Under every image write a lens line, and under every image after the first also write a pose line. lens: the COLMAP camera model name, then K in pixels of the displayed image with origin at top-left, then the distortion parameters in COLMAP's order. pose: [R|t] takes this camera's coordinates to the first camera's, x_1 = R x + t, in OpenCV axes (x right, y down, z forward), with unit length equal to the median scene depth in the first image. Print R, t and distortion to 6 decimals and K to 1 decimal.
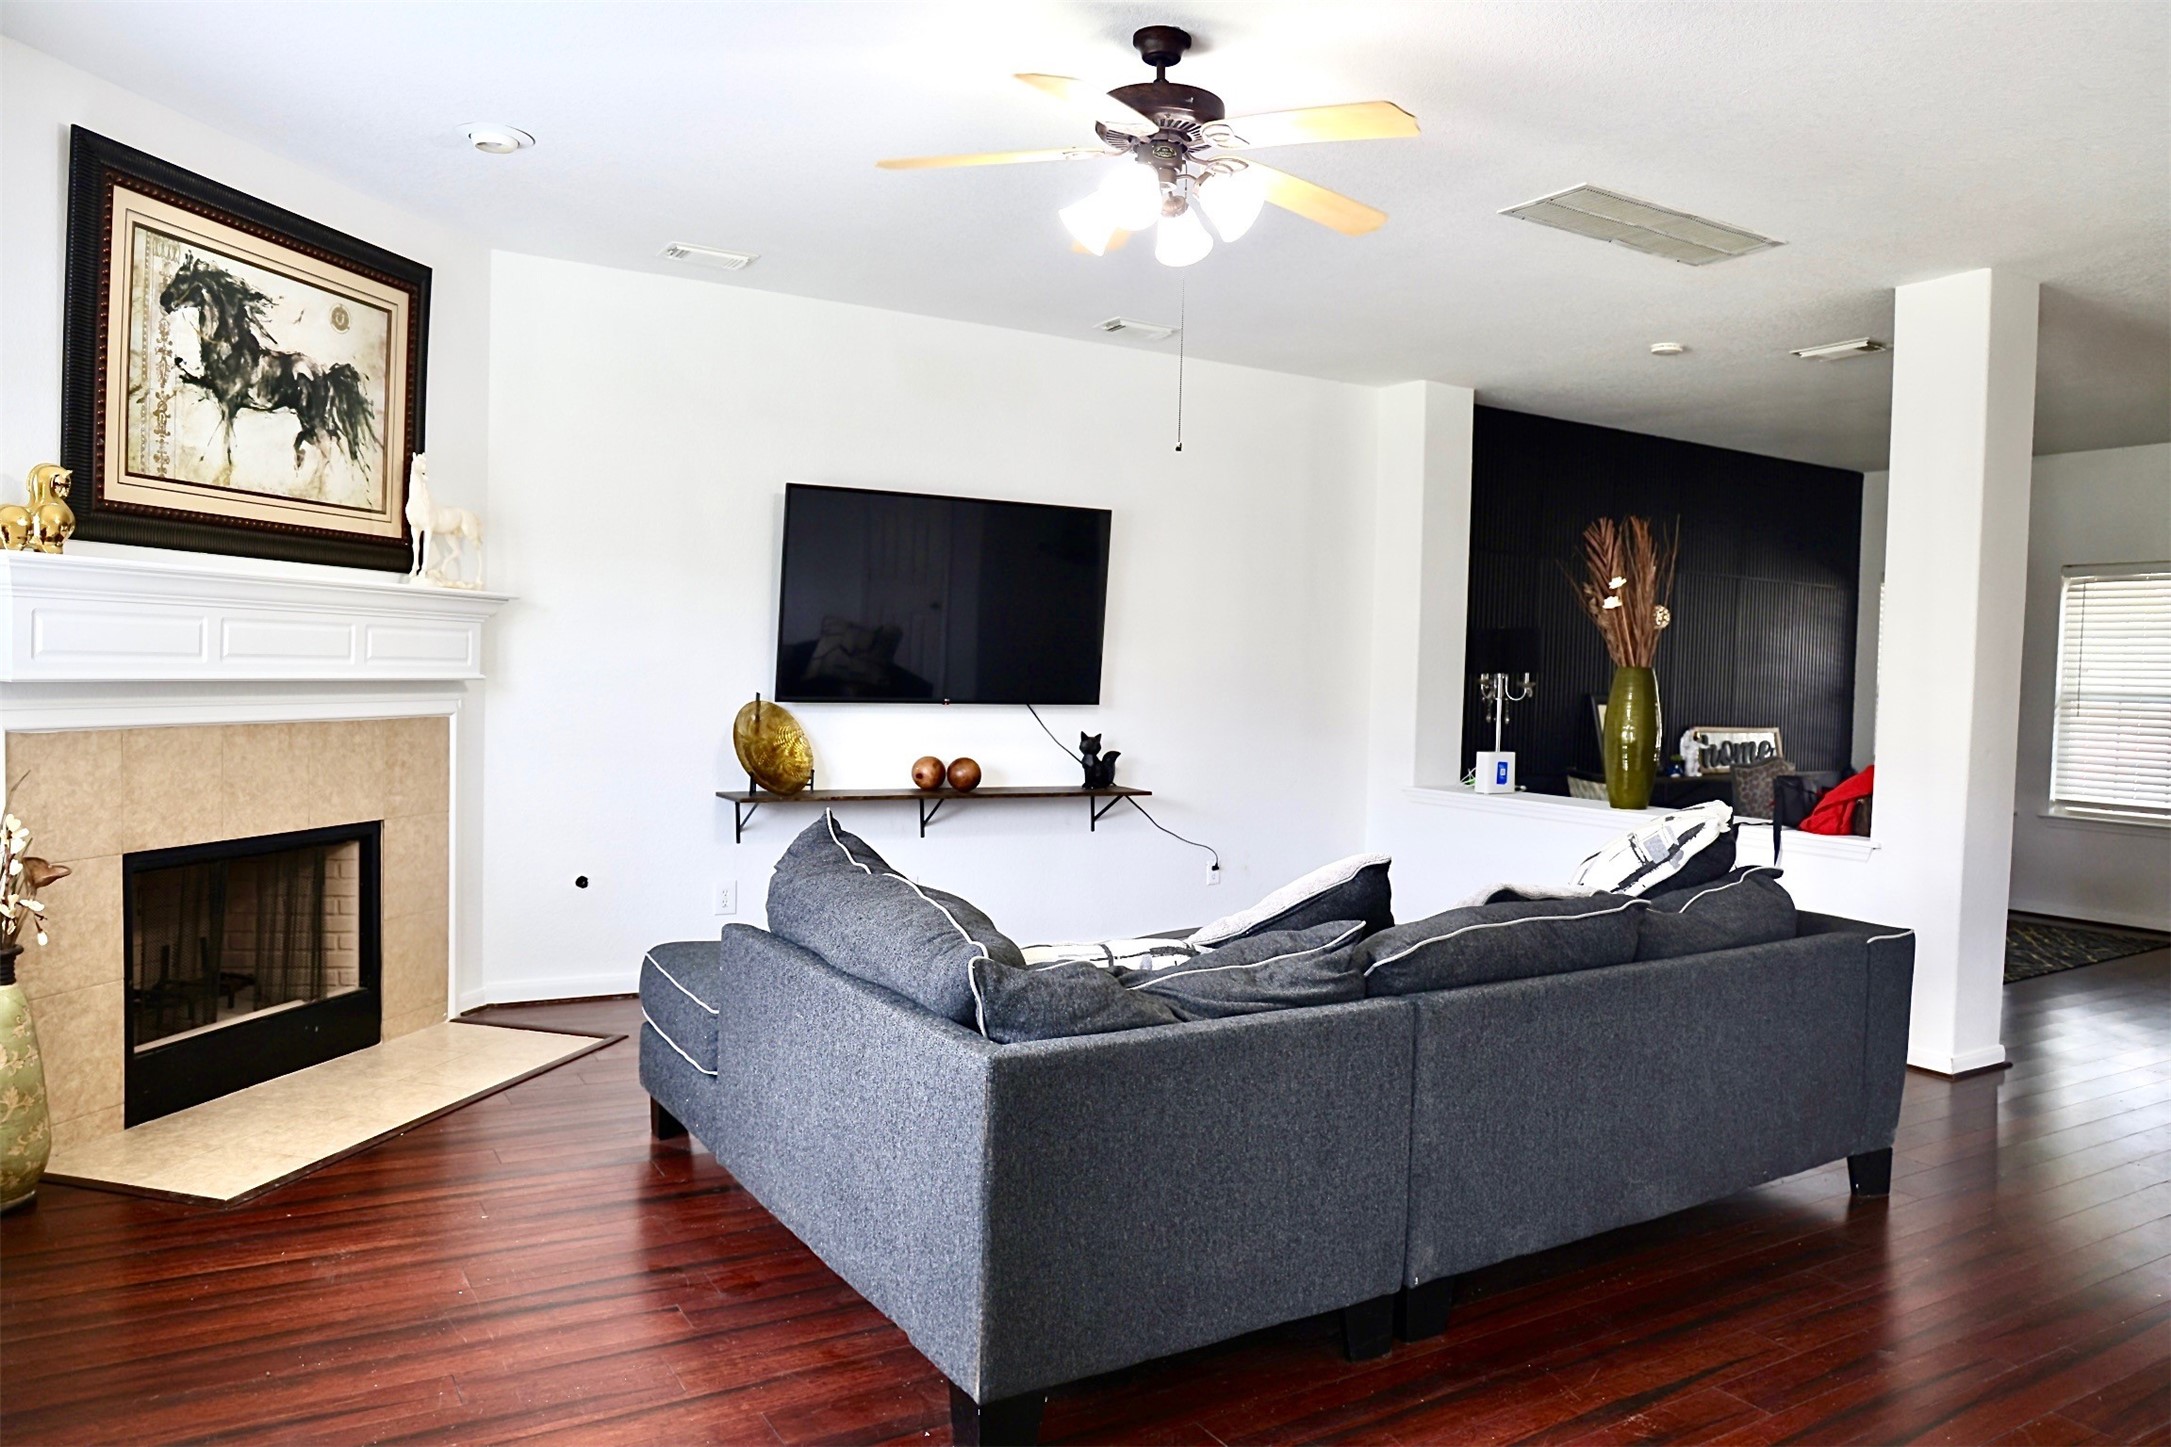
lens RADIAL K [[1503.1, 0, 1085.5], [0, 1503.1, 723.5], [0, 0, 1]] dist [-0.082198, 0.063373]
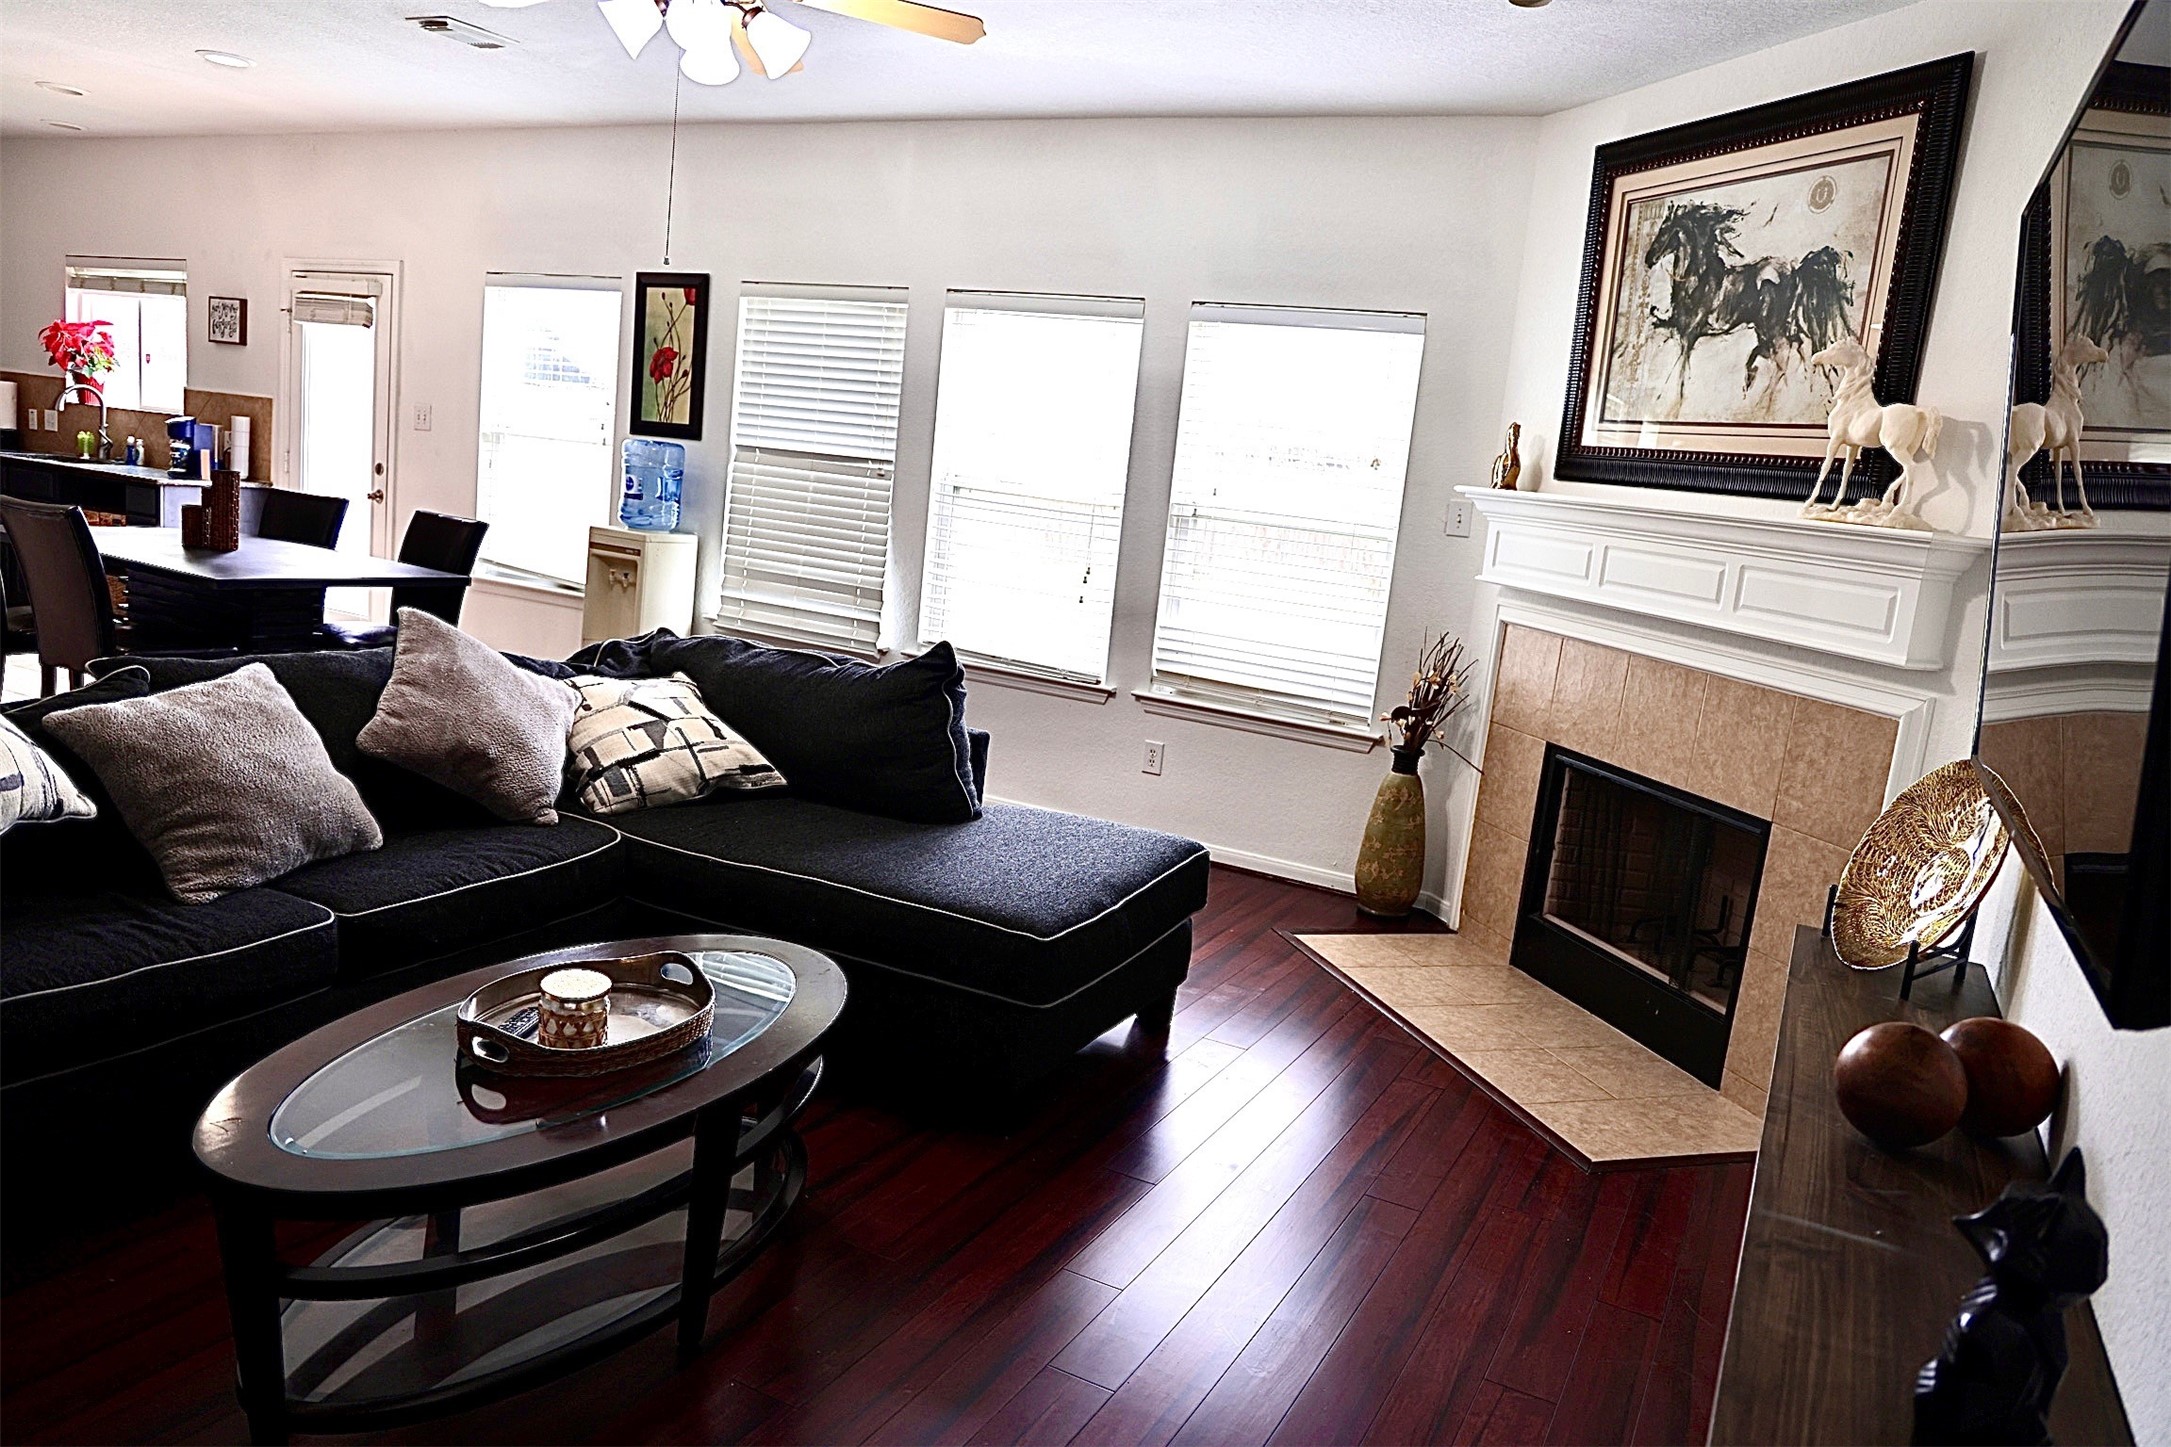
lens RADIAL K [[1503.1, 0, 1085.5], [0, 1503.1, 723.5], [0, 0, 1]] dist [-0.082198, 0.063373]
pose [[-0.844827, -0.025532, -0.534430, 0.270069], [-0.149211, 0.970475, 0.189509, -0.085806], [0.513812, 0.239845, -0.823694, 1.557959]]
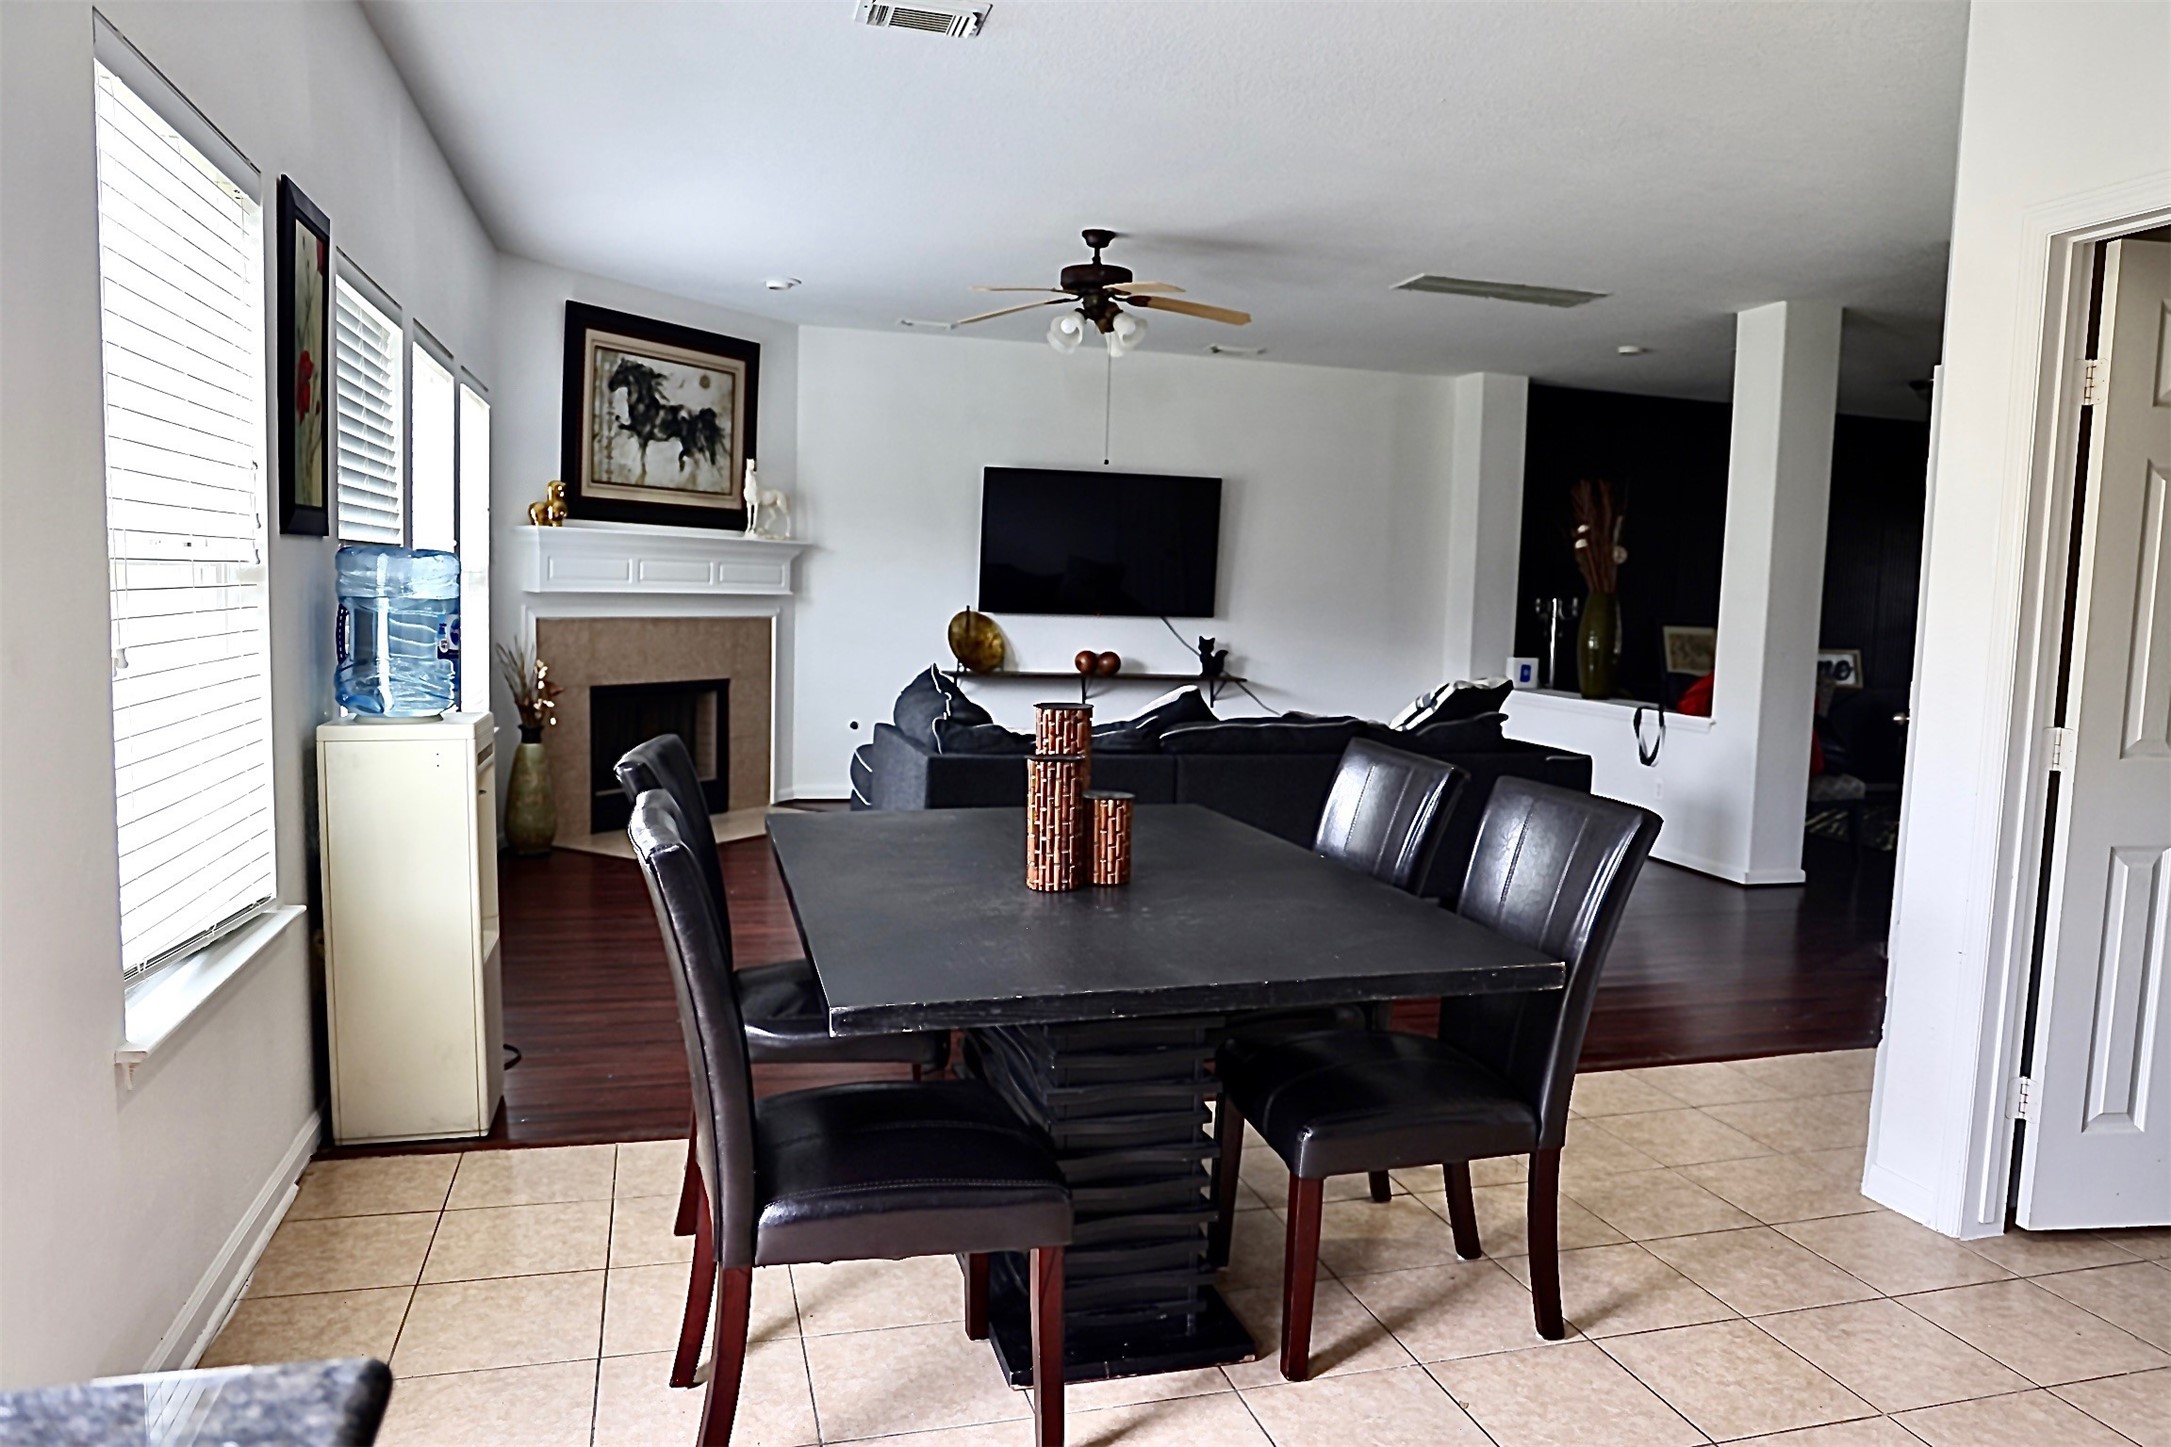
lens RADIAL K [[1503.1, 0, 1085.5], [0, 1503.1, 723.5], [0, 0, 1]] dist [-0.082198, 0.063373]
pose [[0.963567, 0.026688, -0.266133, 0.393900], [-0.014679, 0.998787, 0.047011, 0.032782], [0.267065, -0.041392, 0.962789, -0.567812]]
